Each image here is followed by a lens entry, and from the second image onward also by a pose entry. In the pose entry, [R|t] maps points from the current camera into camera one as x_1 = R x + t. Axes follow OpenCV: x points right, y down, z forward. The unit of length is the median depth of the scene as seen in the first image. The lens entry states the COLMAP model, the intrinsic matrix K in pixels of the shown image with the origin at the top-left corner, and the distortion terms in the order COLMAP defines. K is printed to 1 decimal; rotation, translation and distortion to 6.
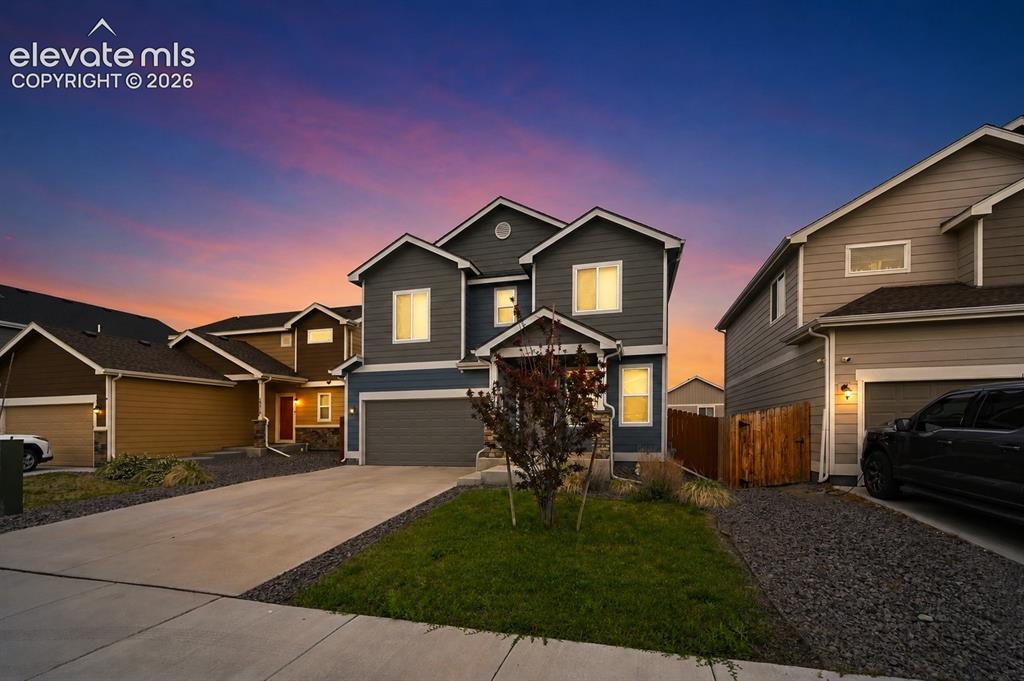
lens RADIAL K [[420.7, 0, 534.1], [0, 420.7, 332.1], [0, 0, 1]] dist [0.000729, 0.000210]
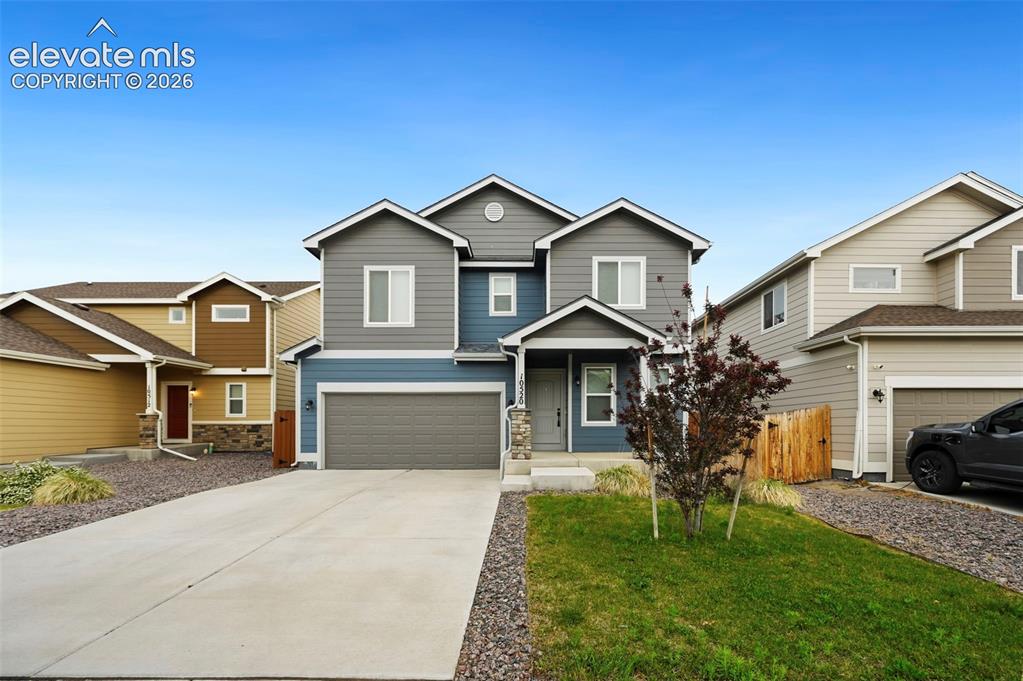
lens RADIAL K [[416.0, 0, 532.5], [0, 416.0, 343.2], [0, 0, 1]] dist [0.000102, 0.000227]
pose [[0.965712, 0.059039, 0.252813, -0.220546], [-0.065168, 0.997747, 0.015930, 0.025524], [-0.251303, -0.031859, 0.967384, 0.102888]]
